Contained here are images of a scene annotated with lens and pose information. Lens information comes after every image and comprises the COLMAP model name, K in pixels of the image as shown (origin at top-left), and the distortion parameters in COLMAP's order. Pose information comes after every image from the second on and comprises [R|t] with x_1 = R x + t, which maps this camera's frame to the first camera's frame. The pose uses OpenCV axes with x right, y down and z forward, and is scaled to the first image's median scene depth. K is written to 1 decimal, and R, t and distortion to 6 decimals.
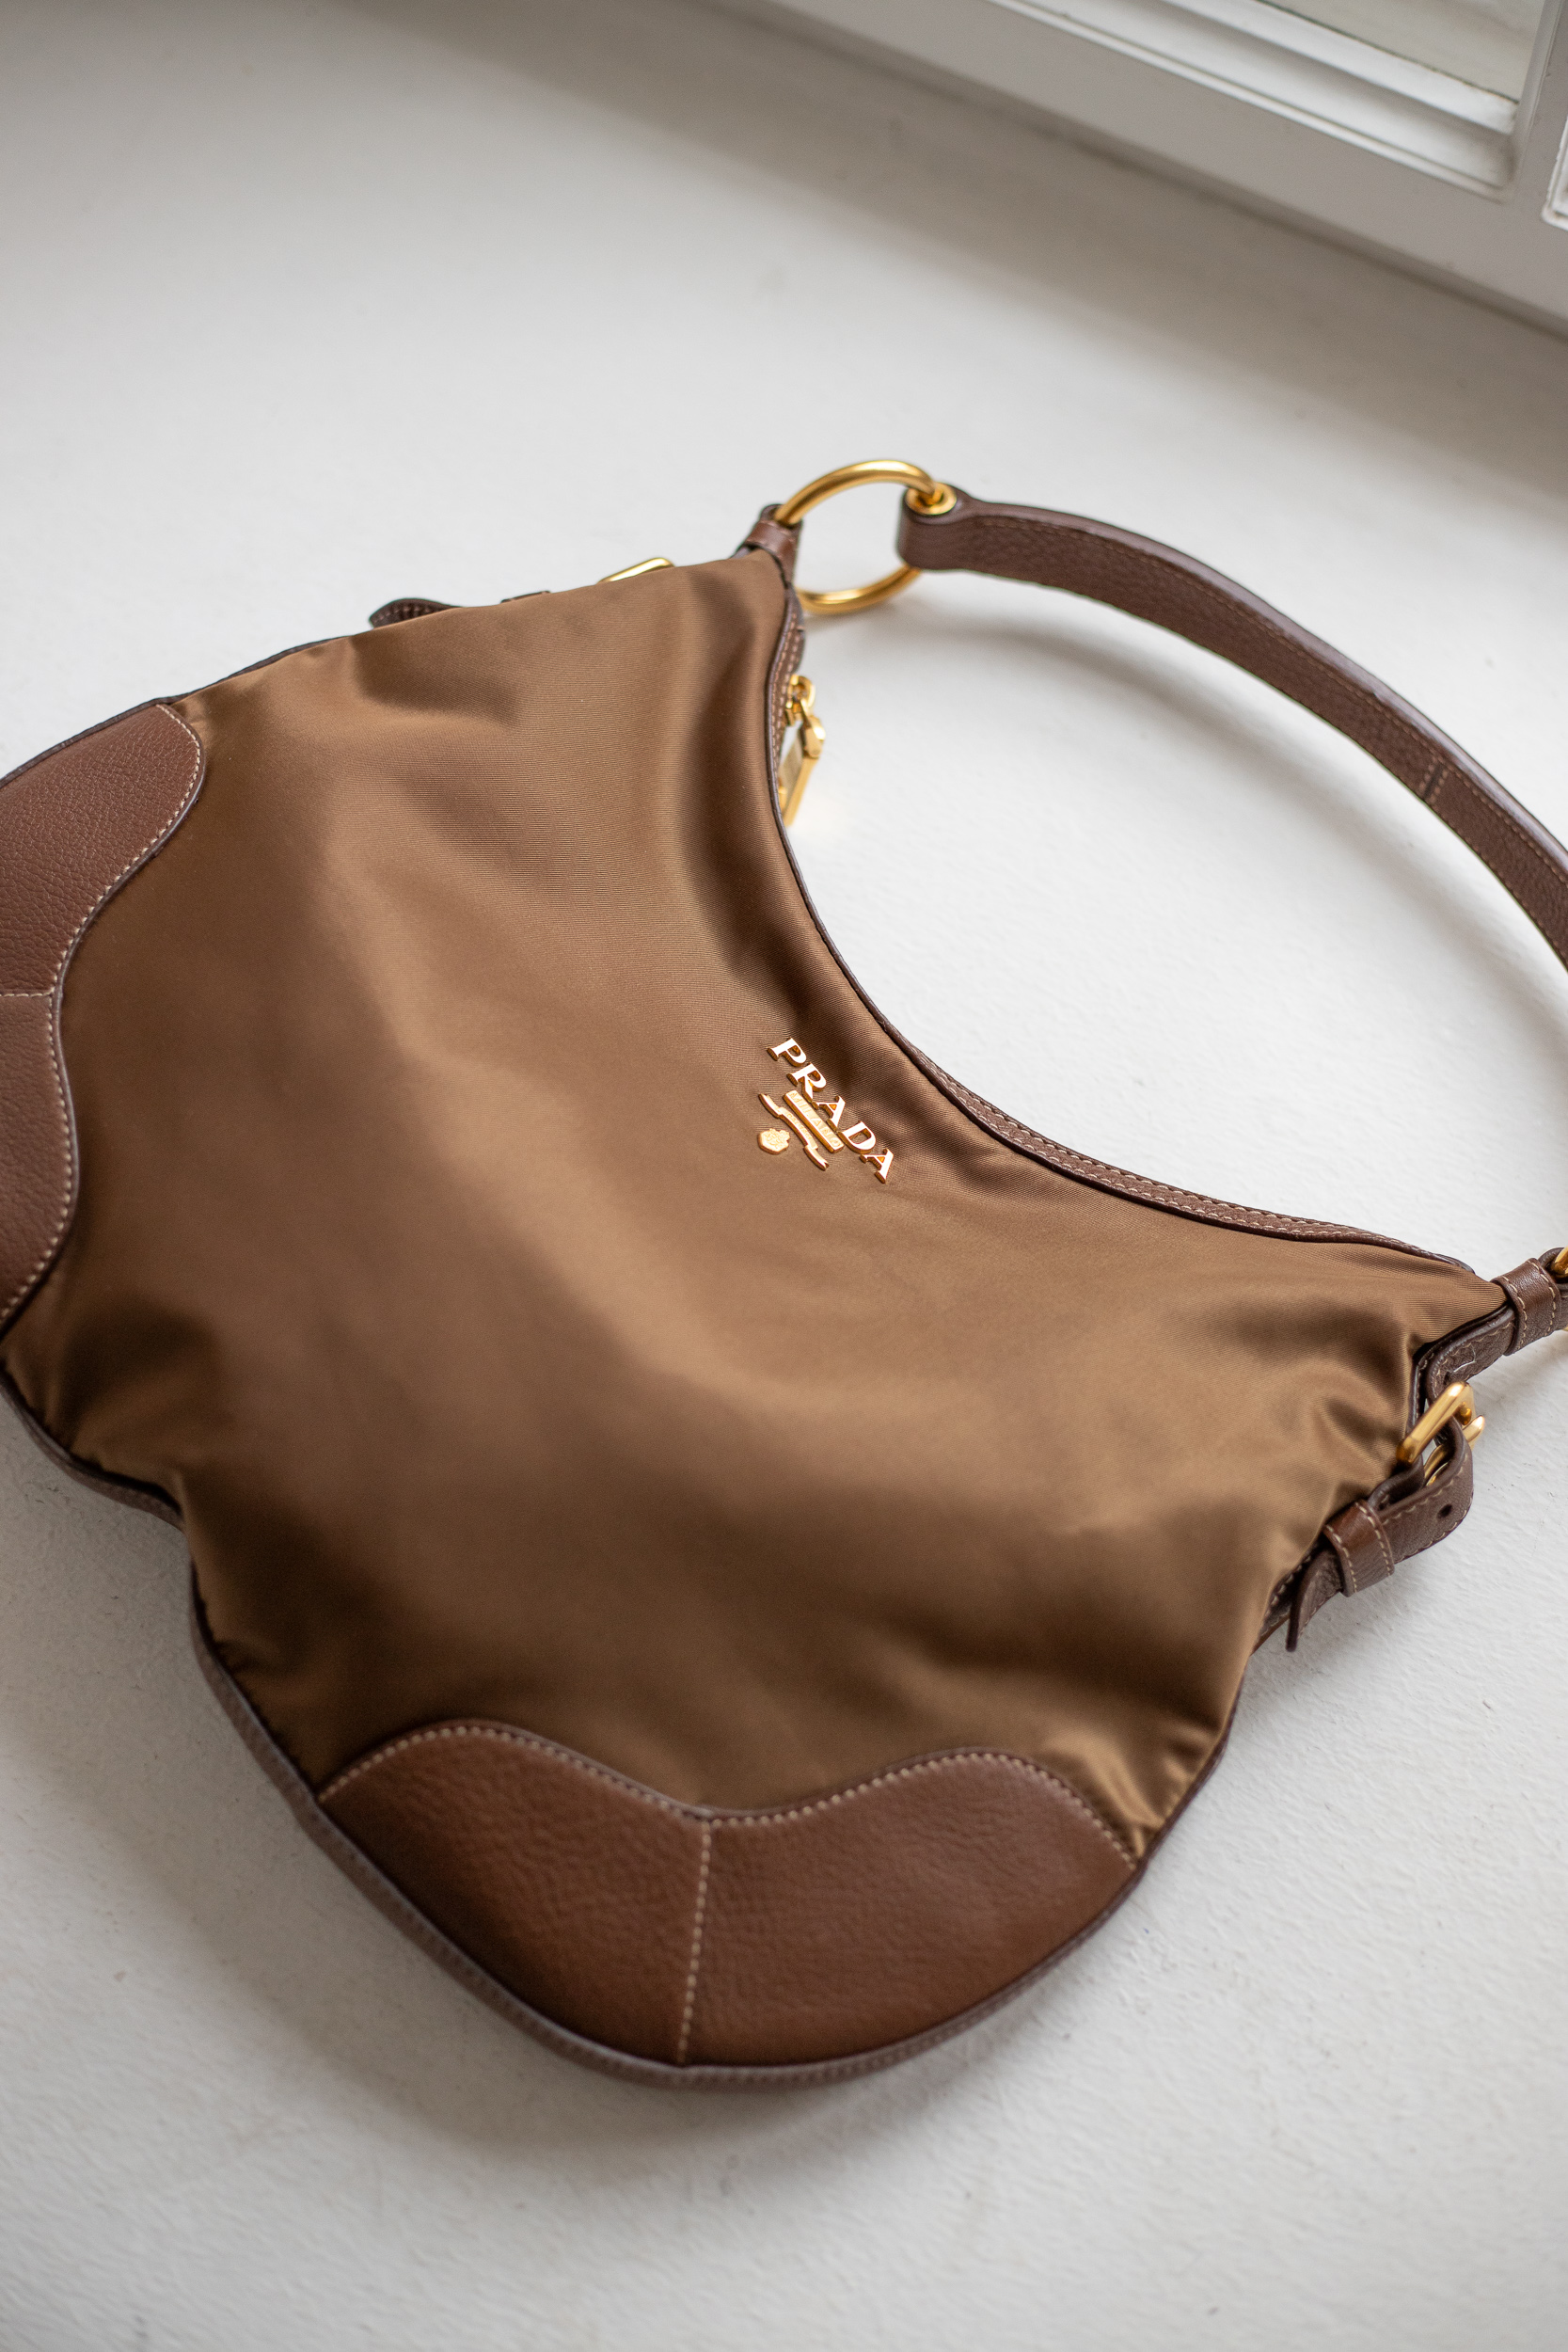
lens RADIAL K [[3517.6, 0, 784.0], [0, 3517.6, 1176.0], [0, 0, 1]] dist [-0.099001, -0.146468]
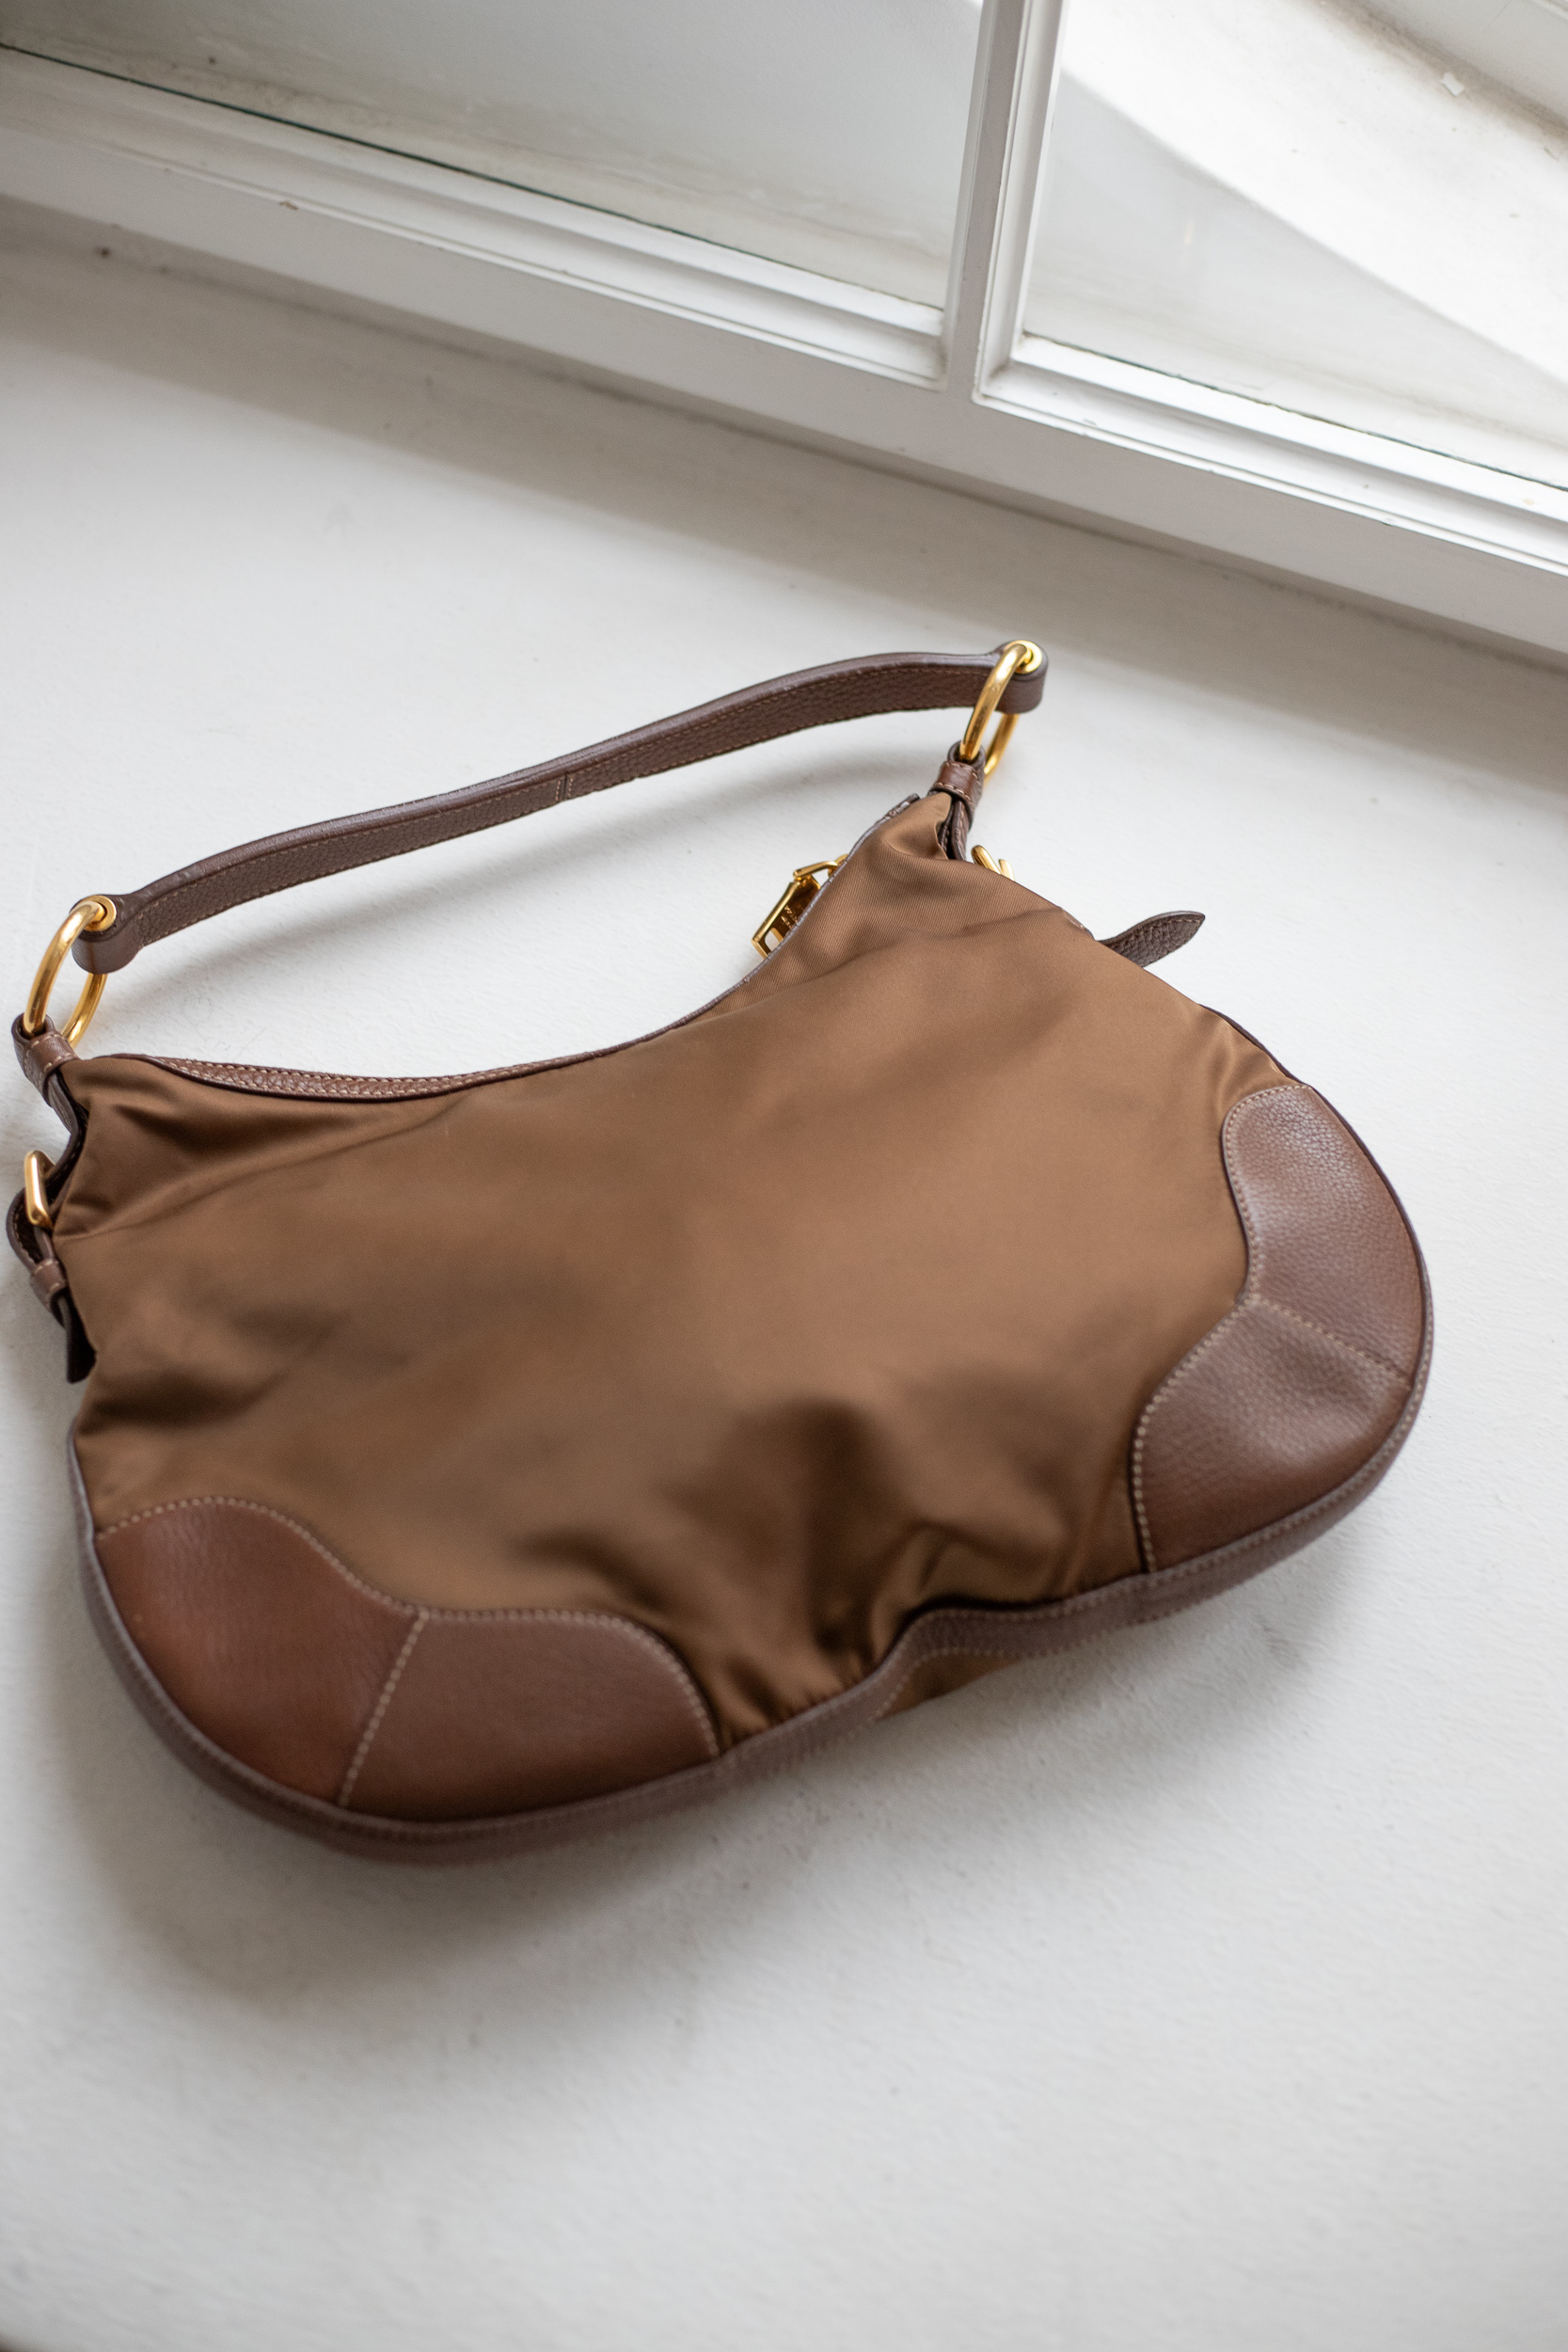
lens RADIAL K [[3517.6, 0, 784.0], [0, 3517.6, 1176.0], [0, 0, 1]] dist [-0.099001, -0.146468]
pose [[0.987330, -0.098122, 0.124706, -0.031636], [0.110399, 0.989272, -0.095670, 0.123889], [-0.113981, 0.108225, 0.987571, -0.210657]]
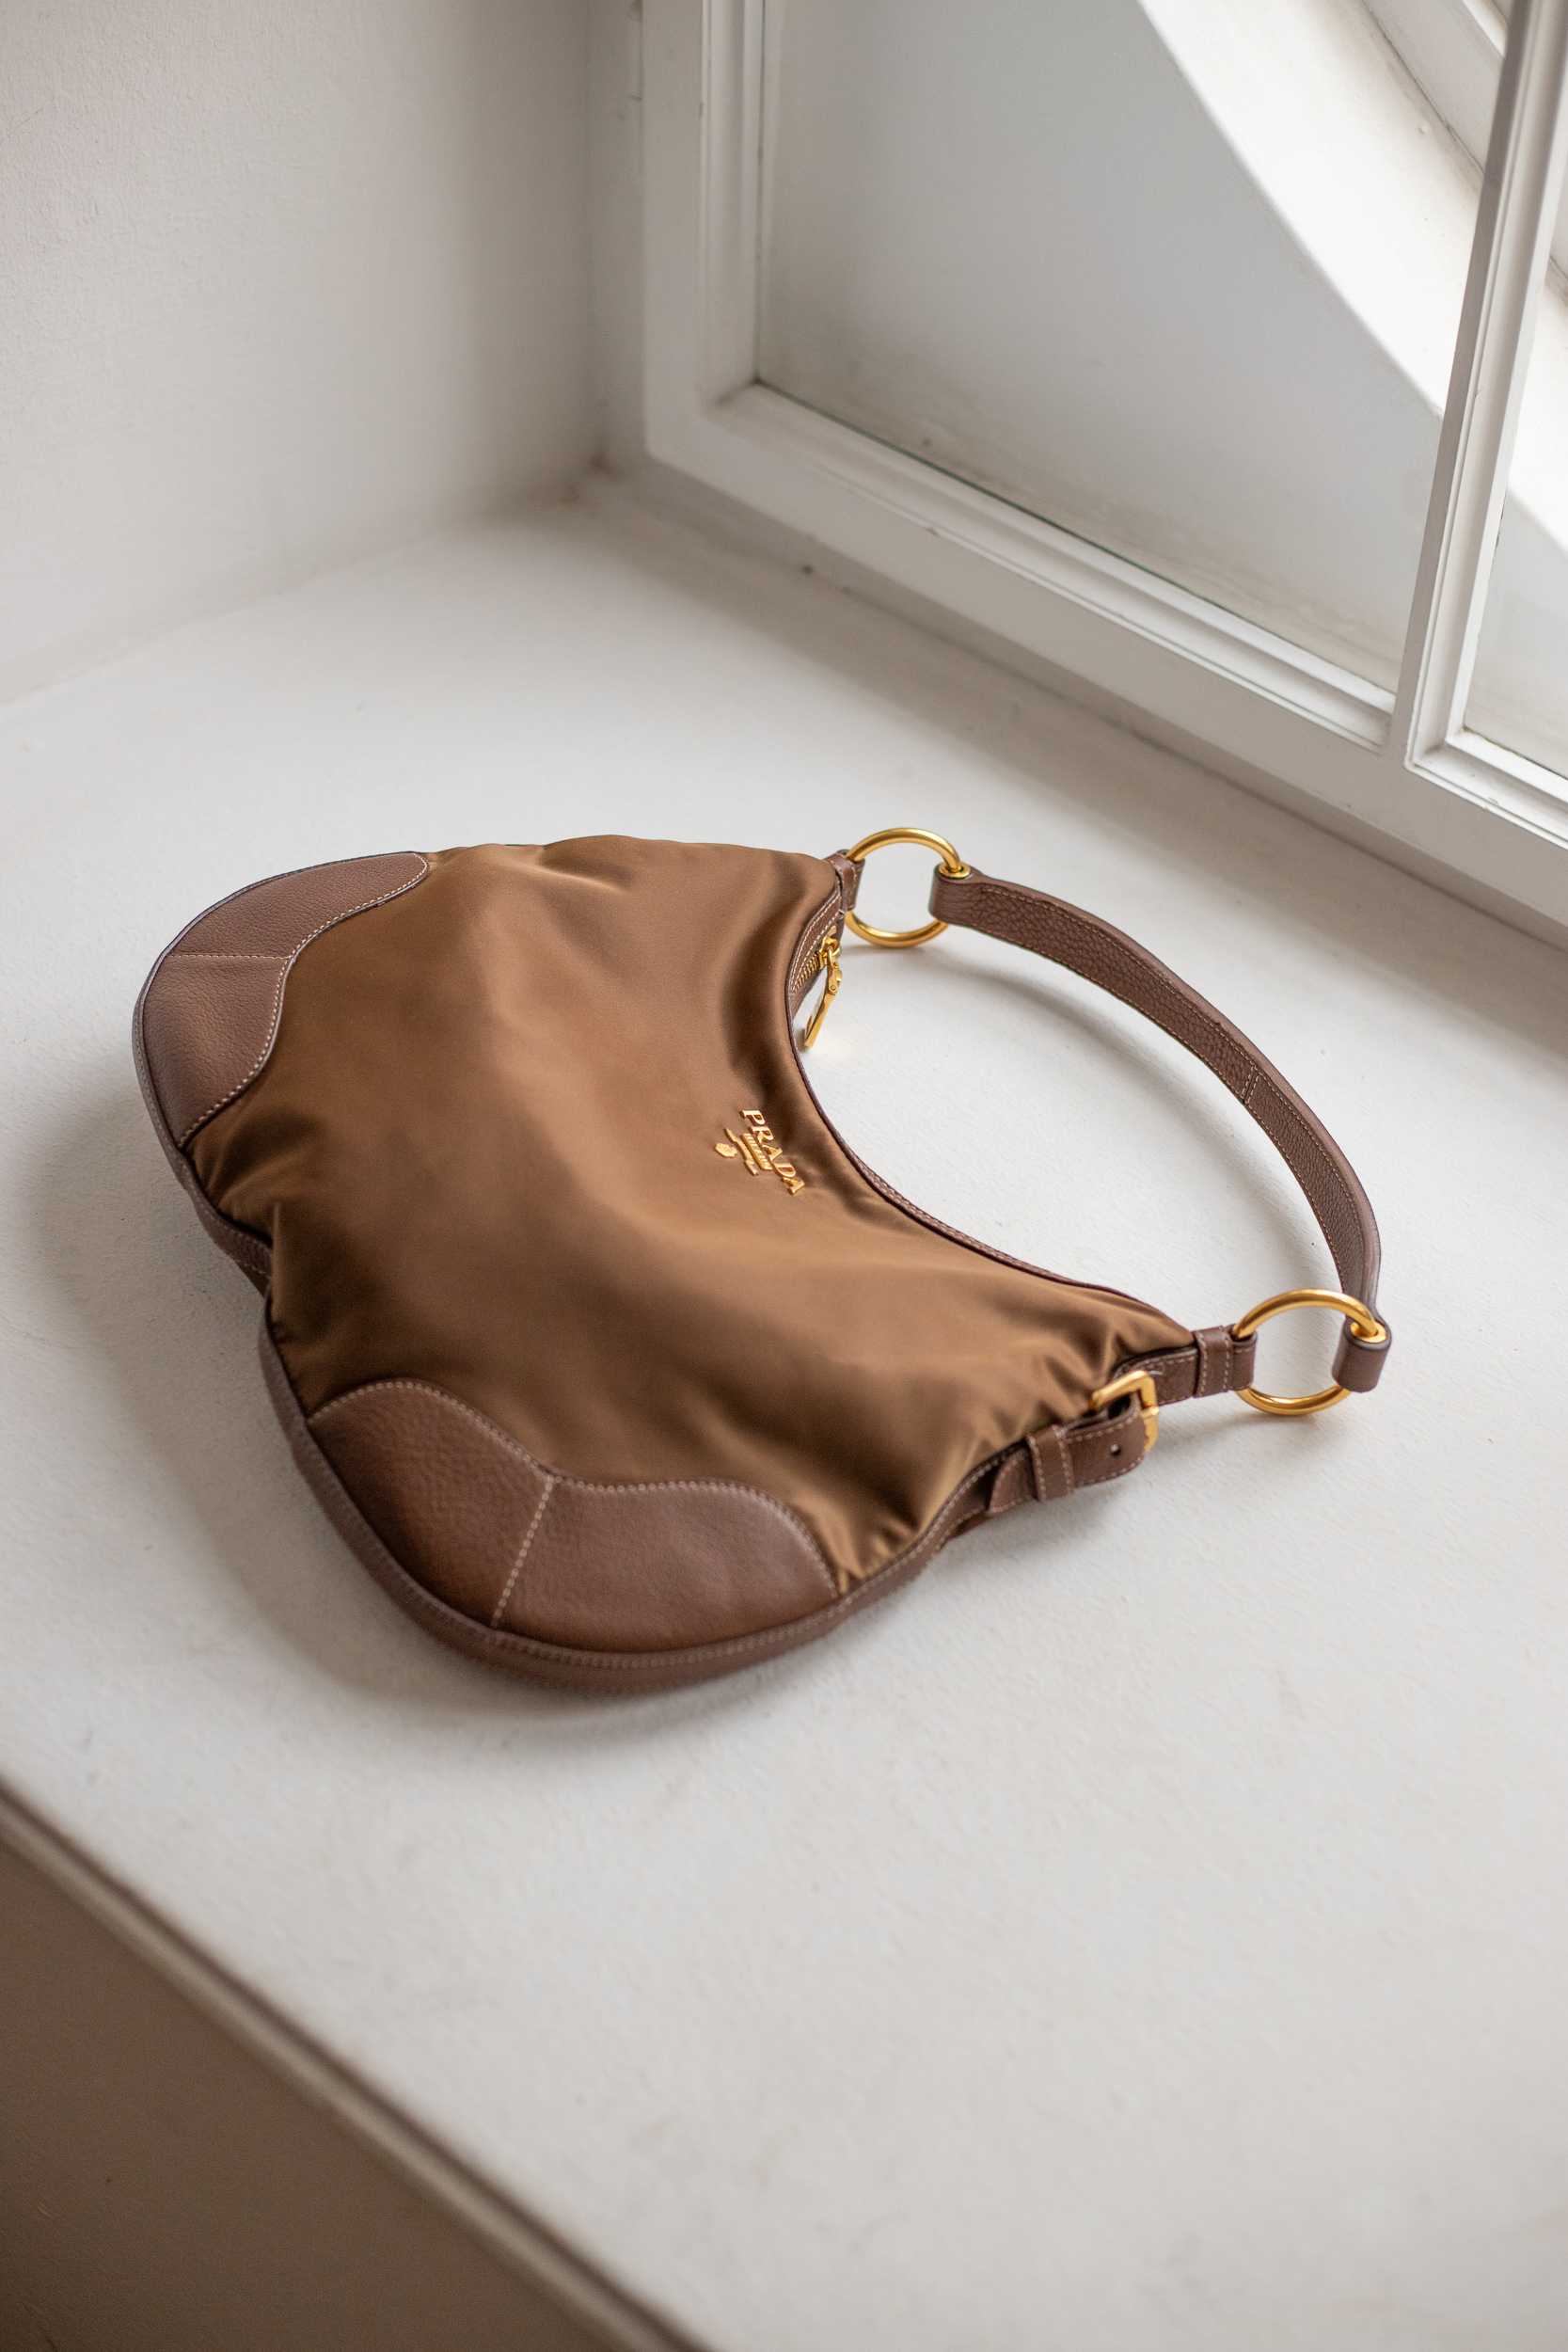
lens RADIAL K [[3517.6, 0, 784.0], [0, 3517.6, 1176.0], [0, 0, 1]] dist [-0.099001, -0.146468]
pose [[0.971252, 0.178225, -0.157815, 0.275483], [-0.222495, 0.915365, -0.335564, 0.526958], [0.084653, 0.361030, 0.928704, -0.402236]]
